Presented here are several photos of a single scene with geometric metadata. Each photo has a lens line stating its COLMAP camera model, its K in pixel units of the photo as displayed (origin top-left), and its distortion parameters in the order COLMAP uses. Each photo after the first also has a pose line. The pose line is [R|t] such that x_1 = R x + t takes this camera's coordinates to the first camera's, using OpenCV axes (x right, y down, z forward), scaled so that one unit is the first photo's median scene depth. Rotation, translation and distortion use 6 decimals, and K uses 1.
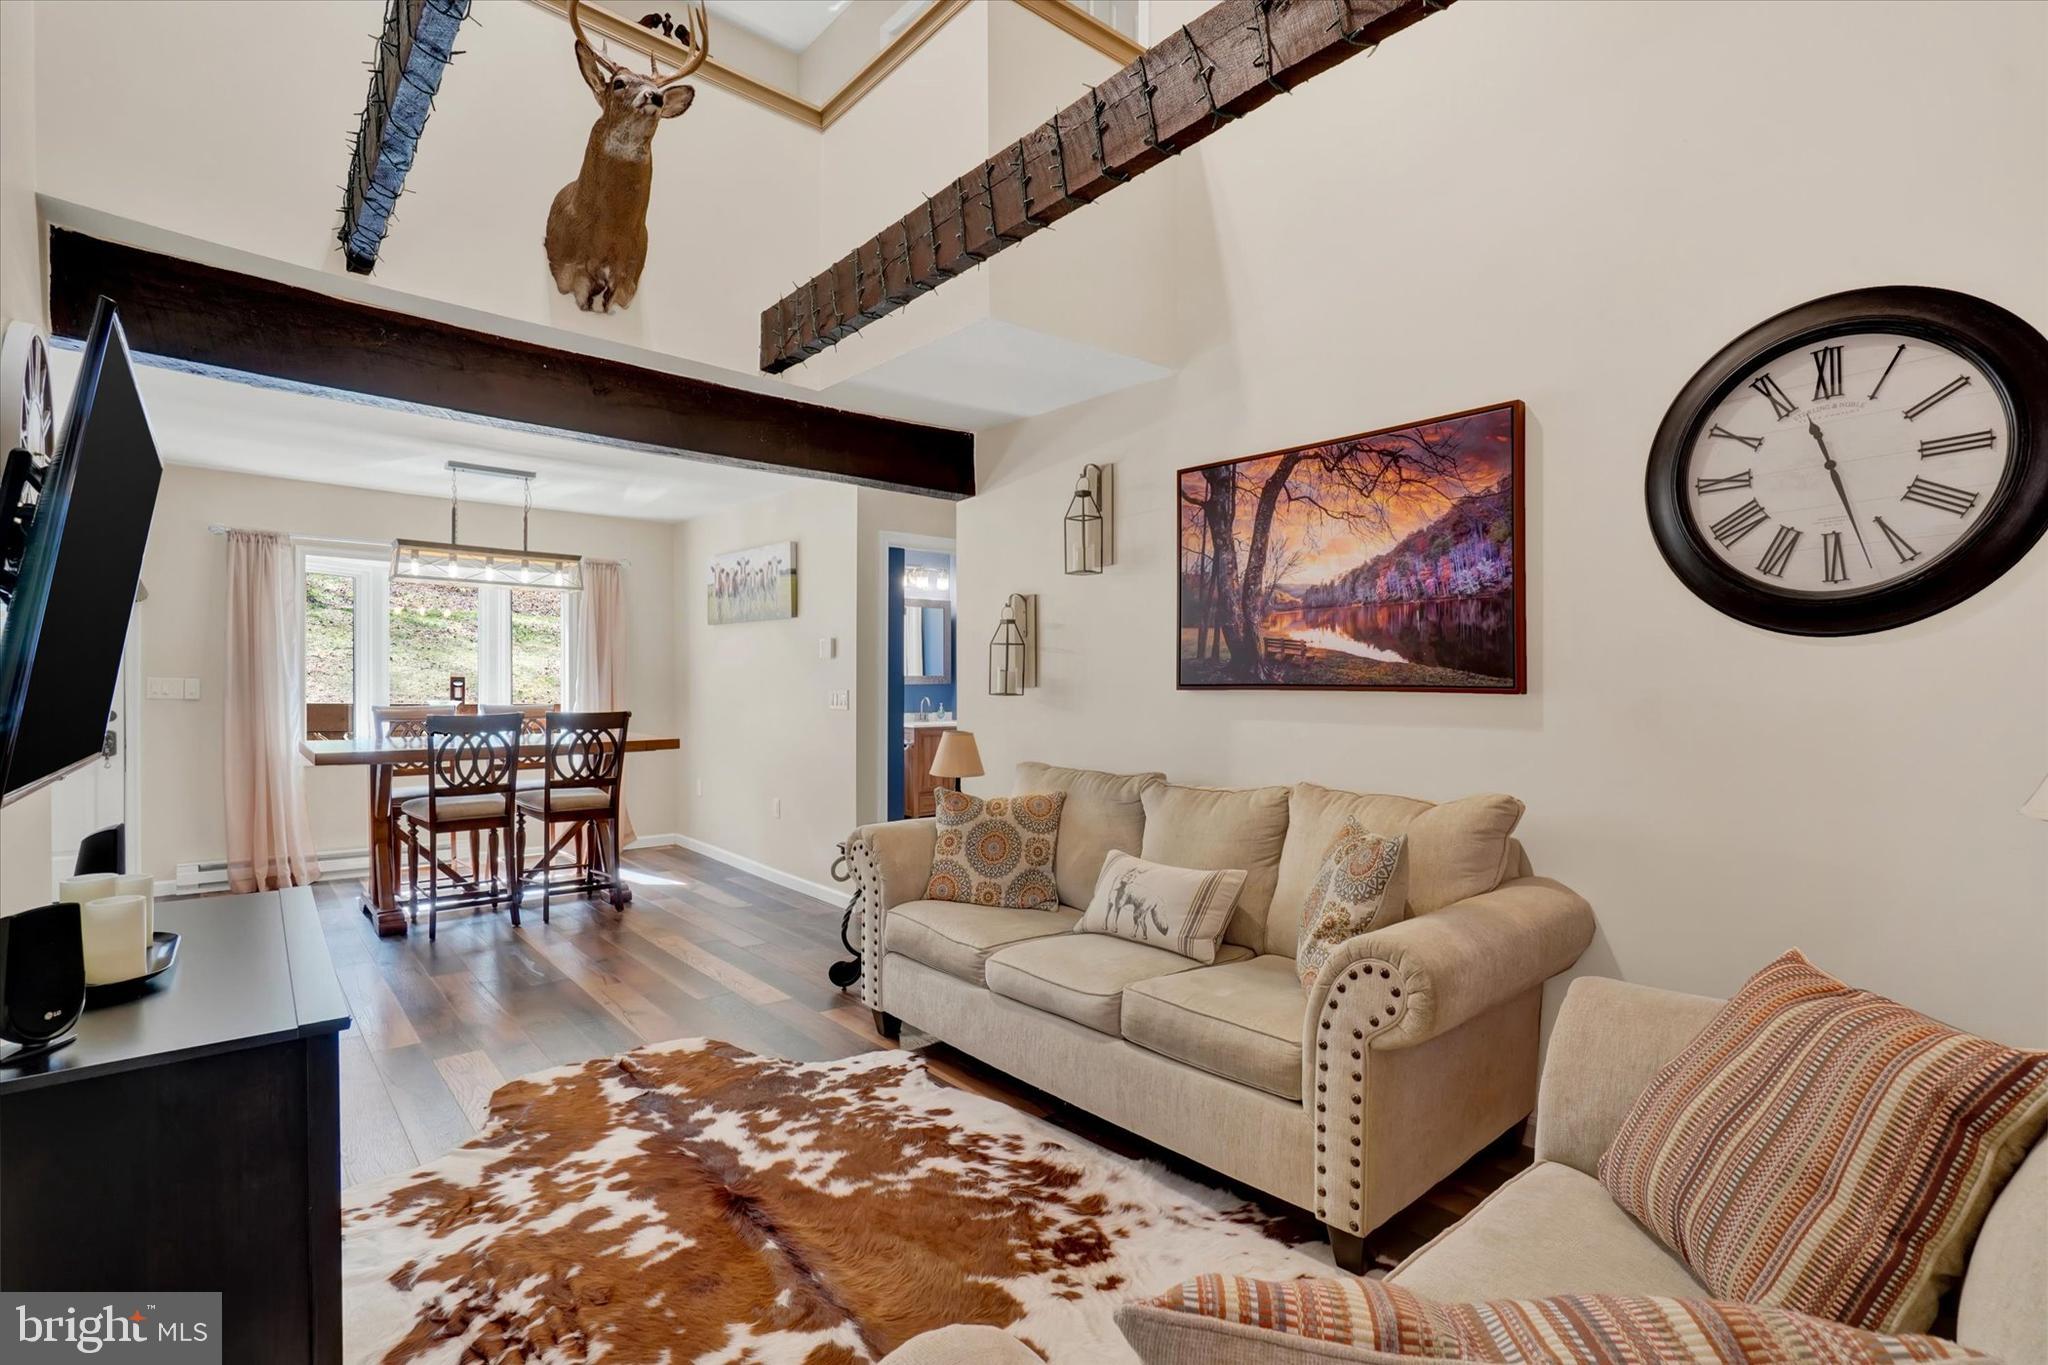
lens RADIAL K [[934.5, 0, 1020.3], [0, 934.5, 682.0], [0, 0, 1]] dist [-0.025321, 0.003358]
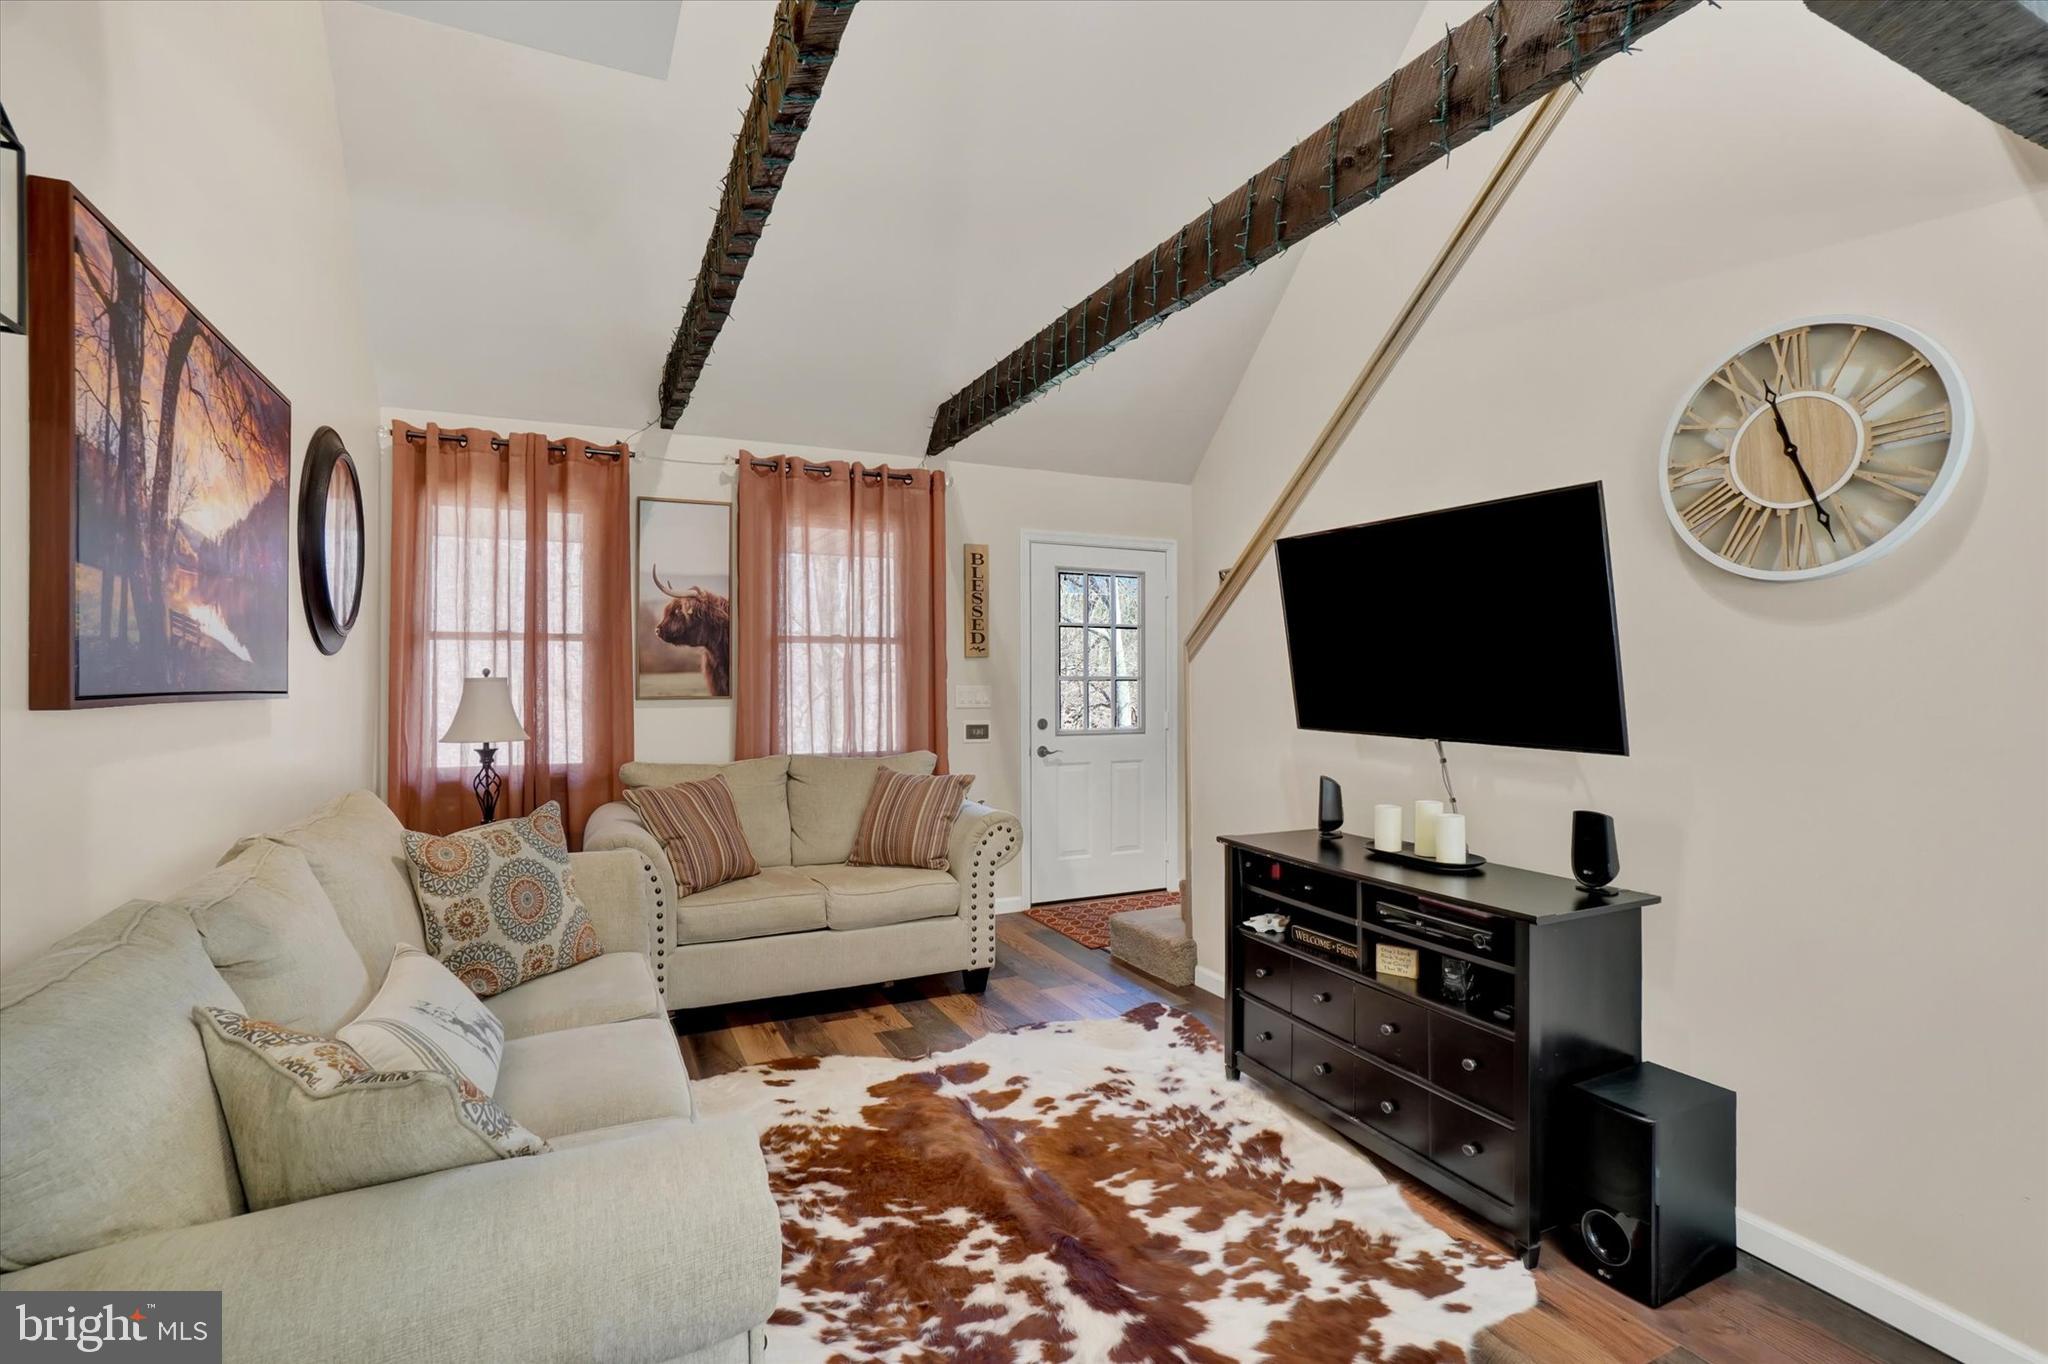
lens RADIAL K [[934.5, 0, 1026.6], [0, 934.5, 683.0], [0, 0, 1]] dist [-0.025321, 0.003358]
pose [[-0.965411, -0.003333, 0.260713, -0.496906], [-0.002935, 0.999994, 0.001914, 0.001475], [-0.260717, 0.001083, -0.965415, 1.854797]]
